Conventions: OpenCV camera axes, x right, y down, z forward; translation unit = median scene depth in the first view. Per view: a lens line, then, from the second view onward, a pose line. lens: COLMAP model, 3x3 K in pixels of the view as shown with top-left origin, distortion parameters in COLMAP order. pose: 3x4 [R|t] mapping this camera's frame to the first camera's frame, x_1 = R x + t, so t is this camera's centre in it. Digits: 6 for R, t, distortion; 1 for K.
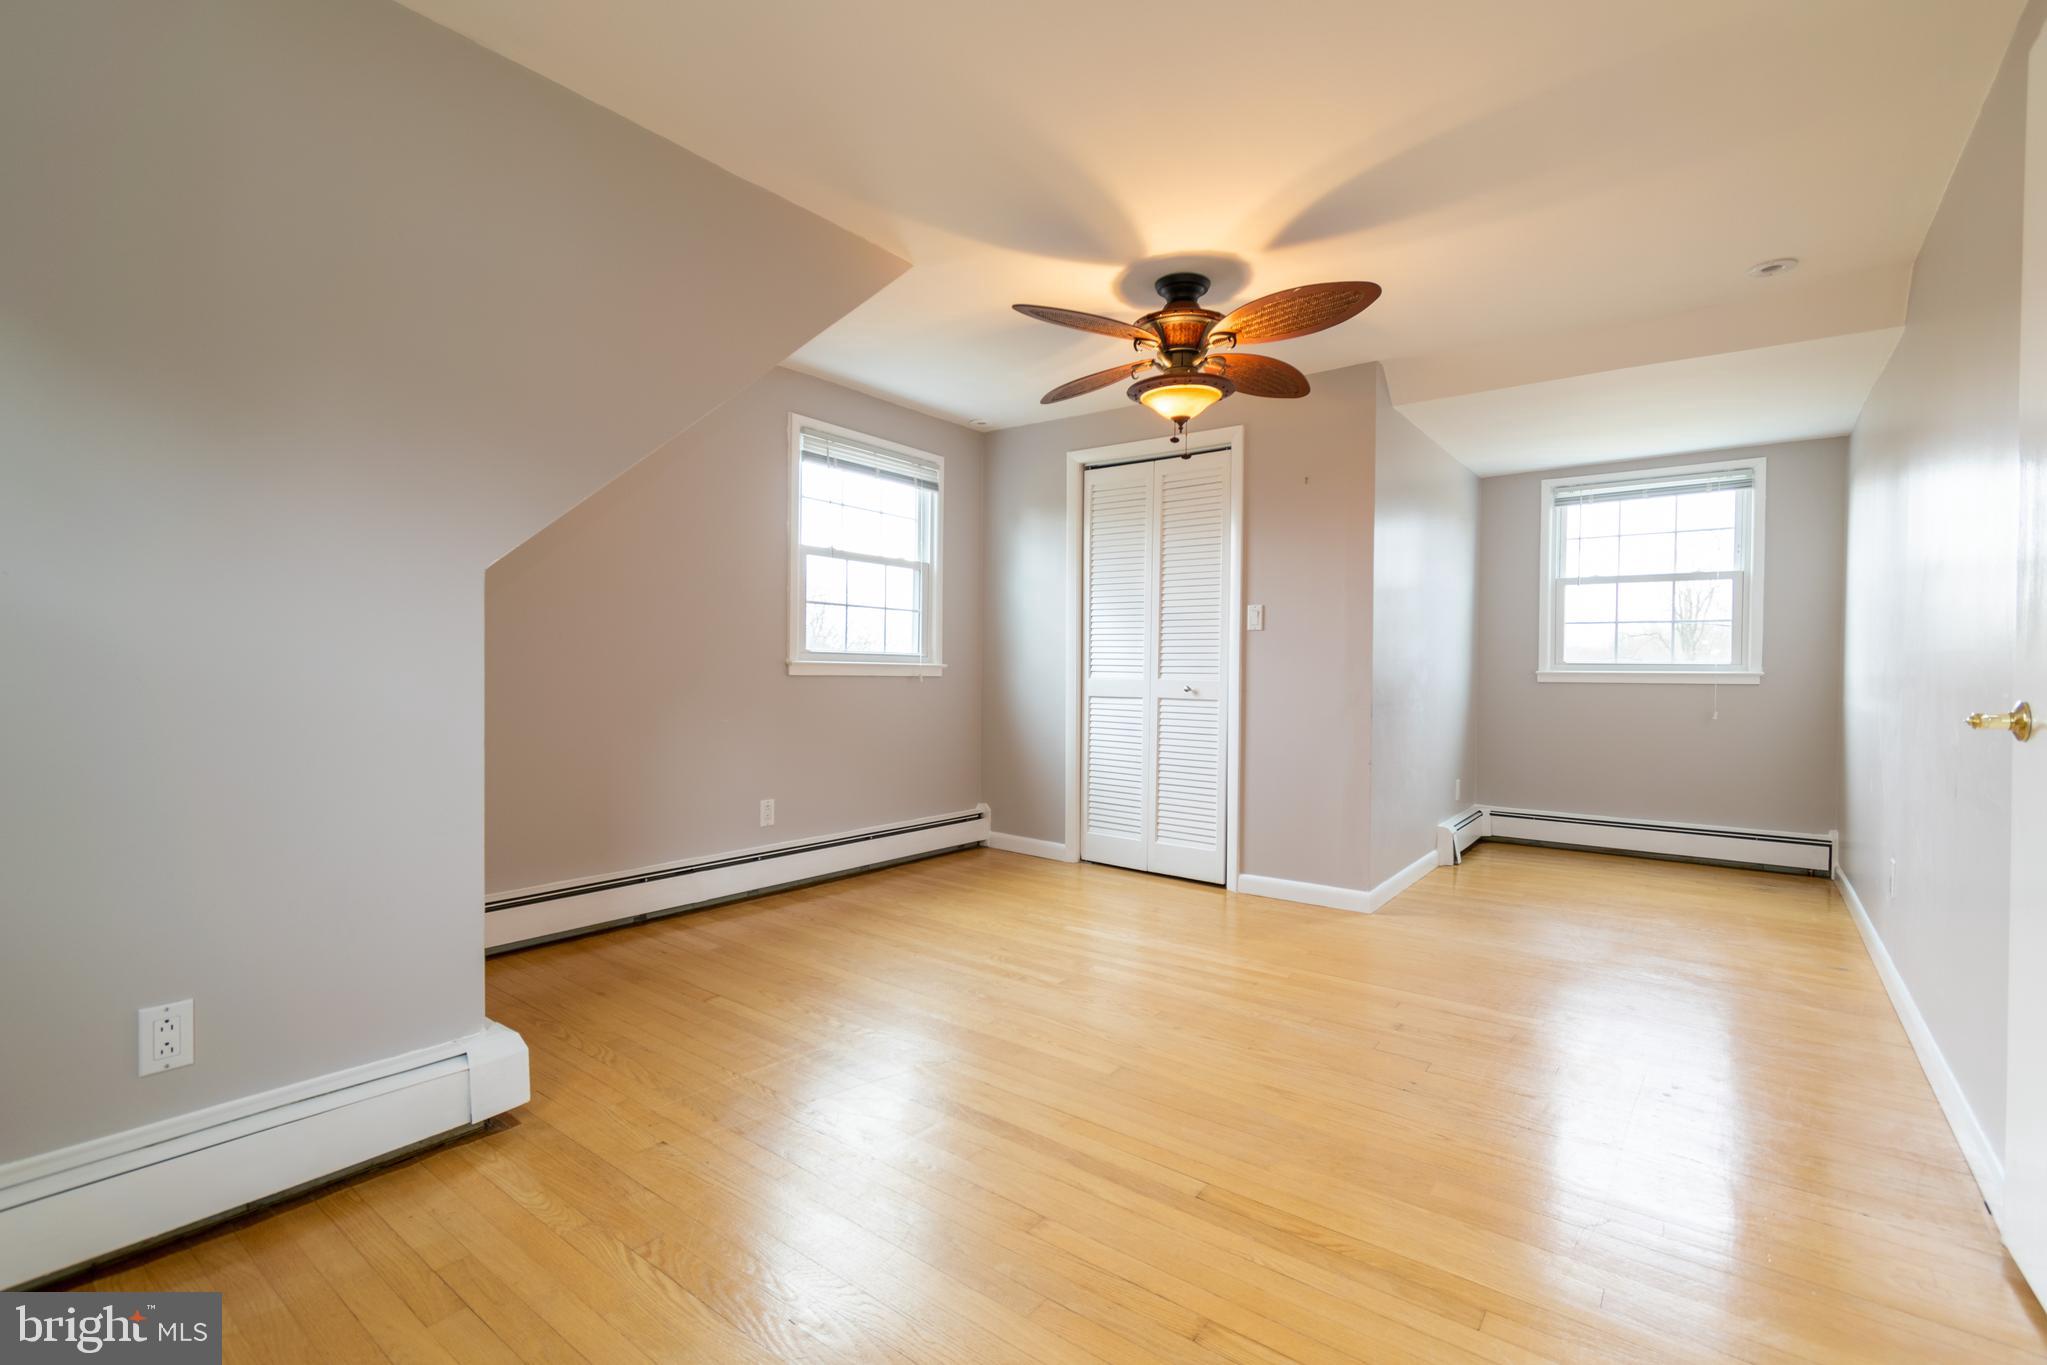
lens RADIAL K [[921.9, 0, 1017.7], [0, 921.9, 677.5], [0, 0, 1]] dist [0.002864, -0.000327]
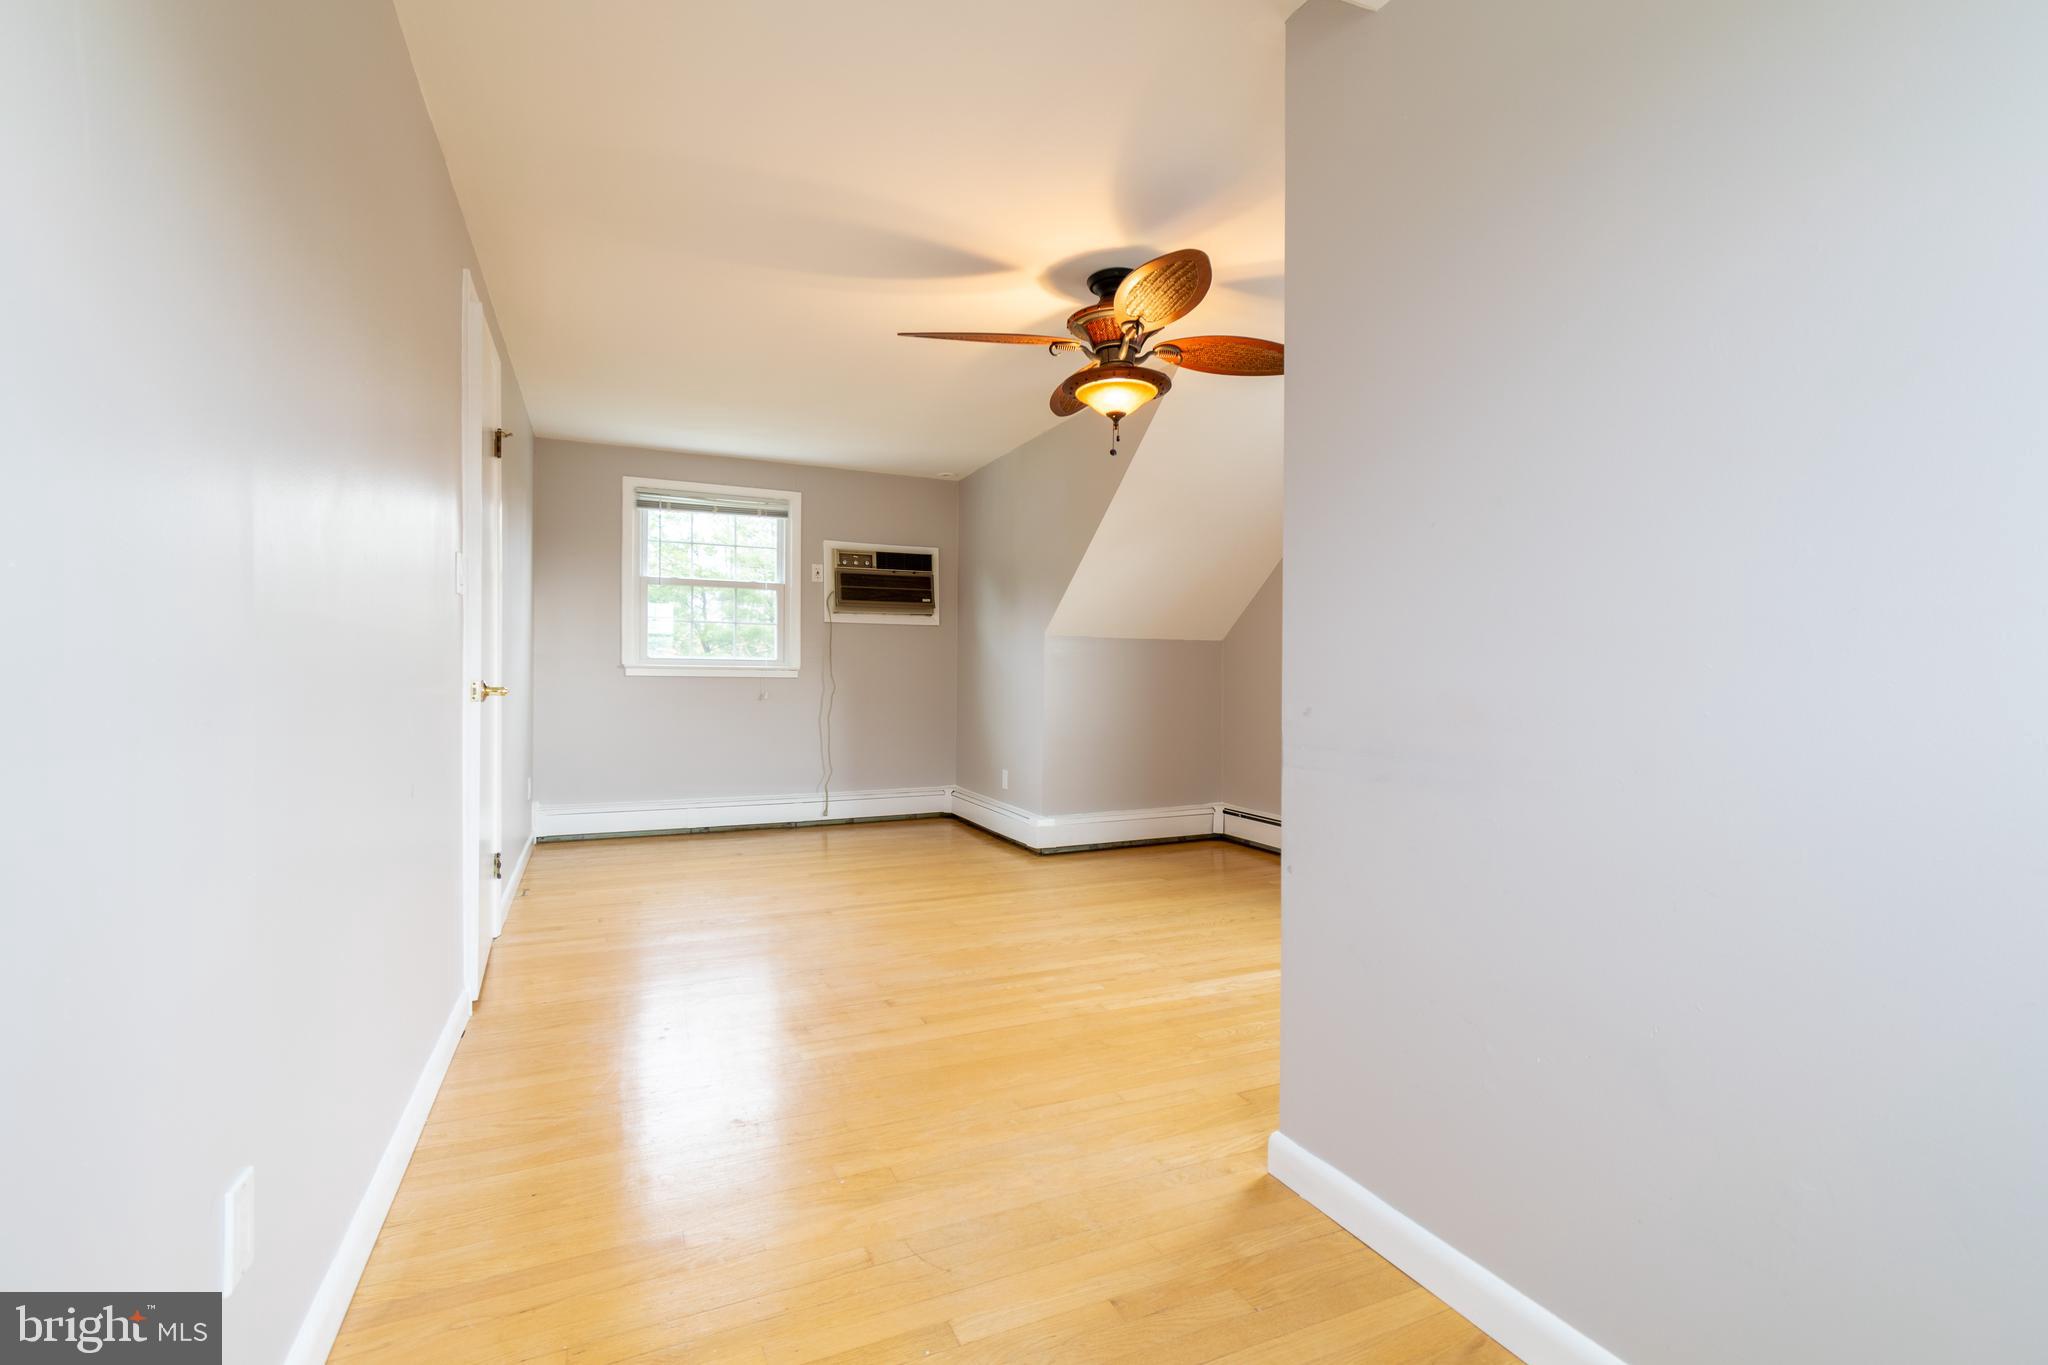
lens RADIAL K [[907.5, 0, 1023.0], [0, 907.5, 679.7], [0, 0, 1]] dist [0.003243, 0.000037]
pose [[-0.464236, -0.007333, -0.885681, 0.794405], [-0.018917, 0.999820, 0.001637, 0.001318], [0.885509, 0.017514, -0.464291, 1.009732]]
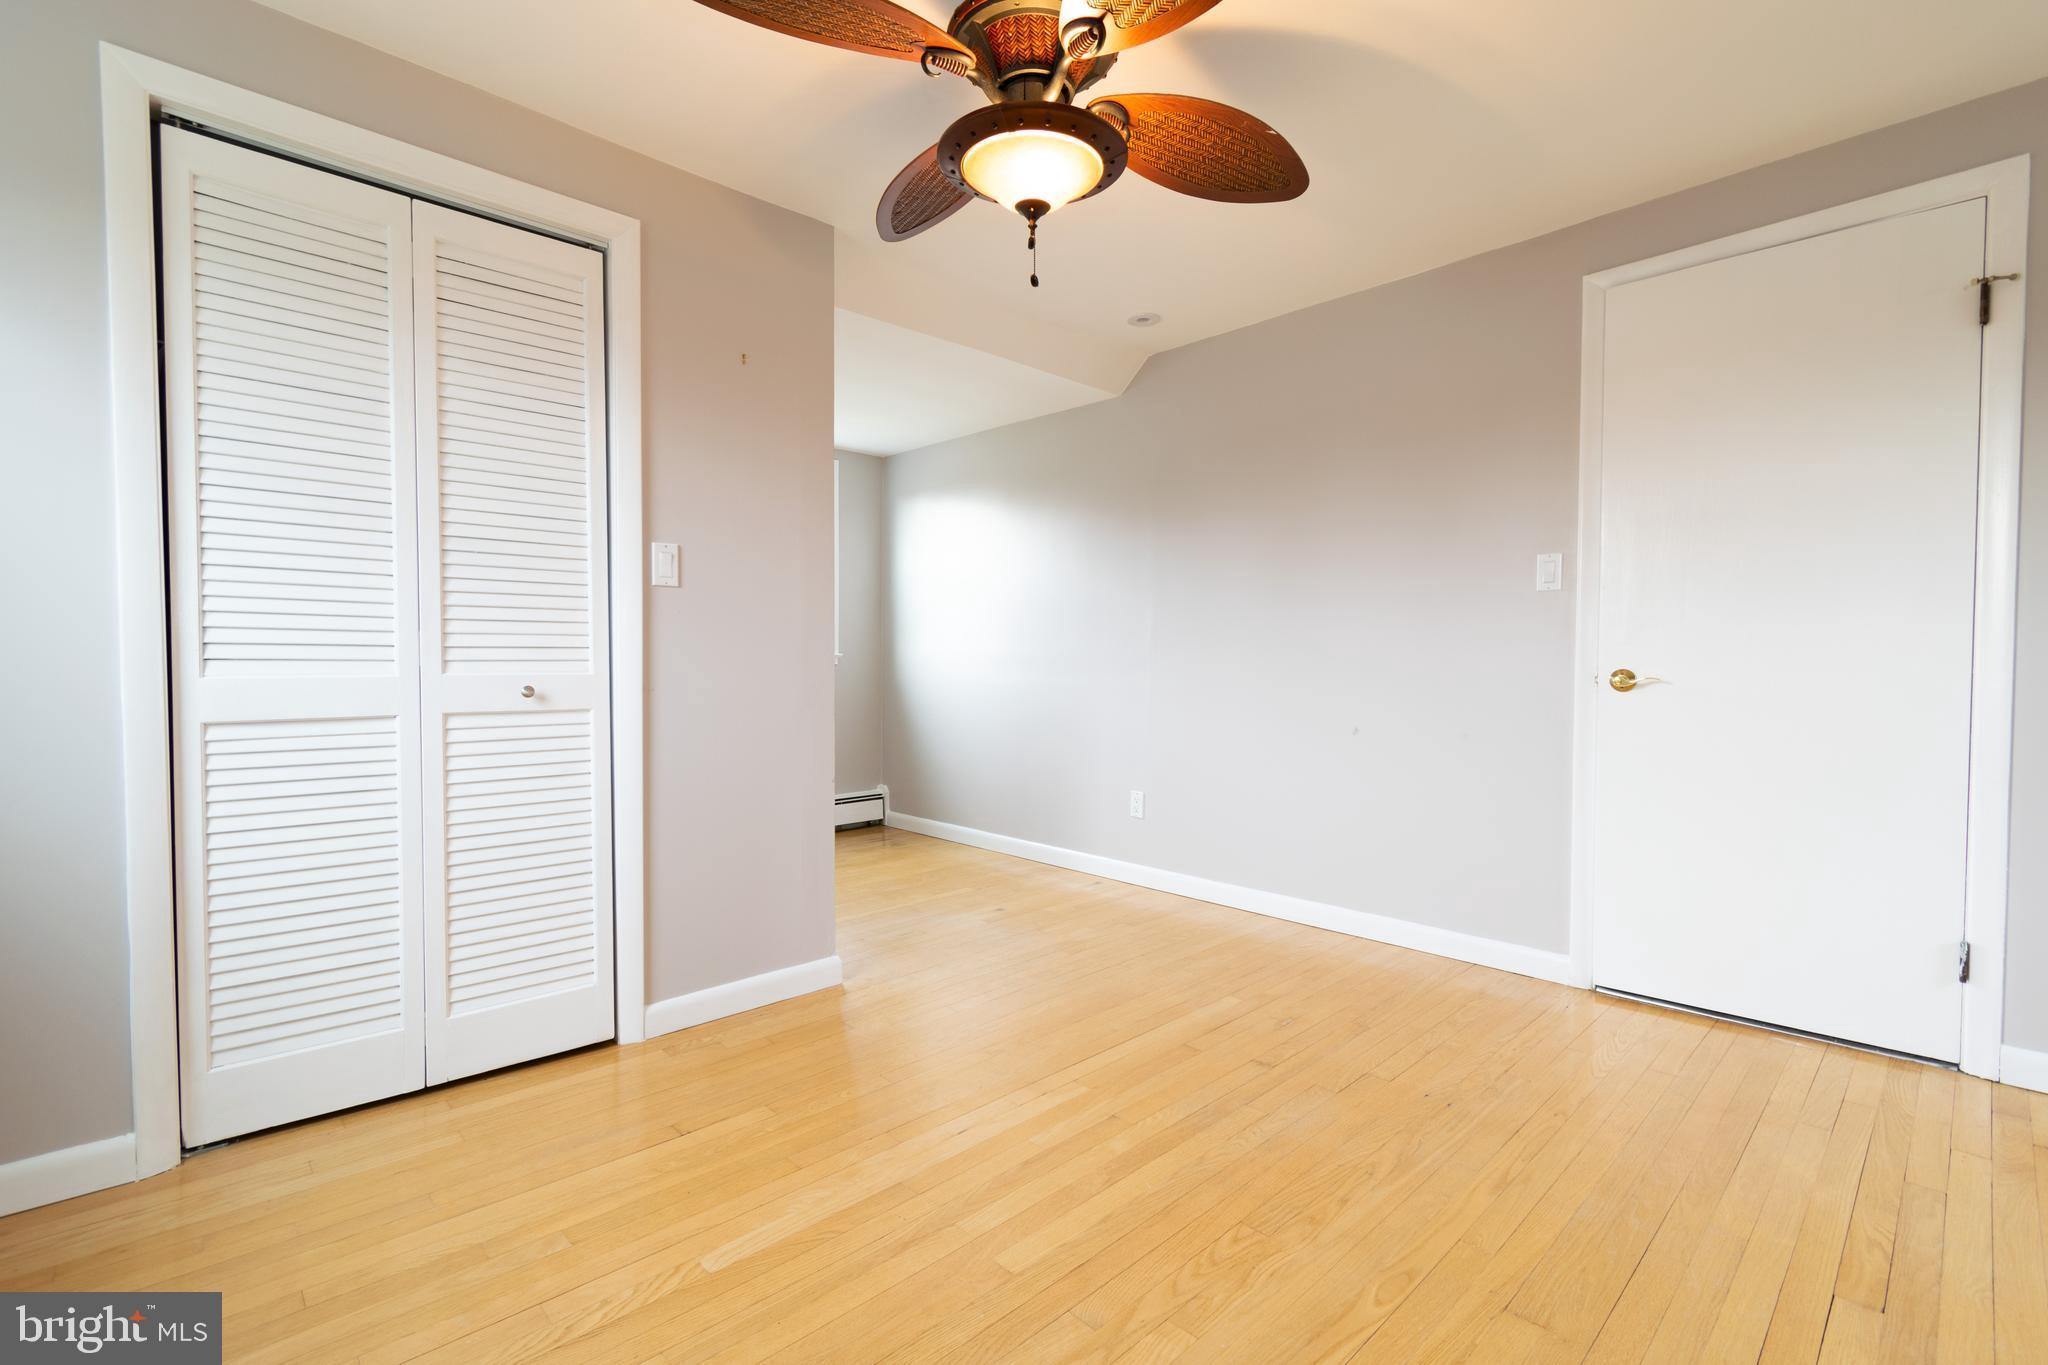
lens RADIAL K [[899.8, 0, 1037.2], [0, 899.8, 681.7], [0, 0, 1]] dist [0.003417, -0.005679]
pose [[0.143221, -0.033185, 0.989134, -0.277619], [0.010834, 0.999430, 0.031962, -0.005969], [-0.989631, 0.006138, 0.143499, 0.679406]]
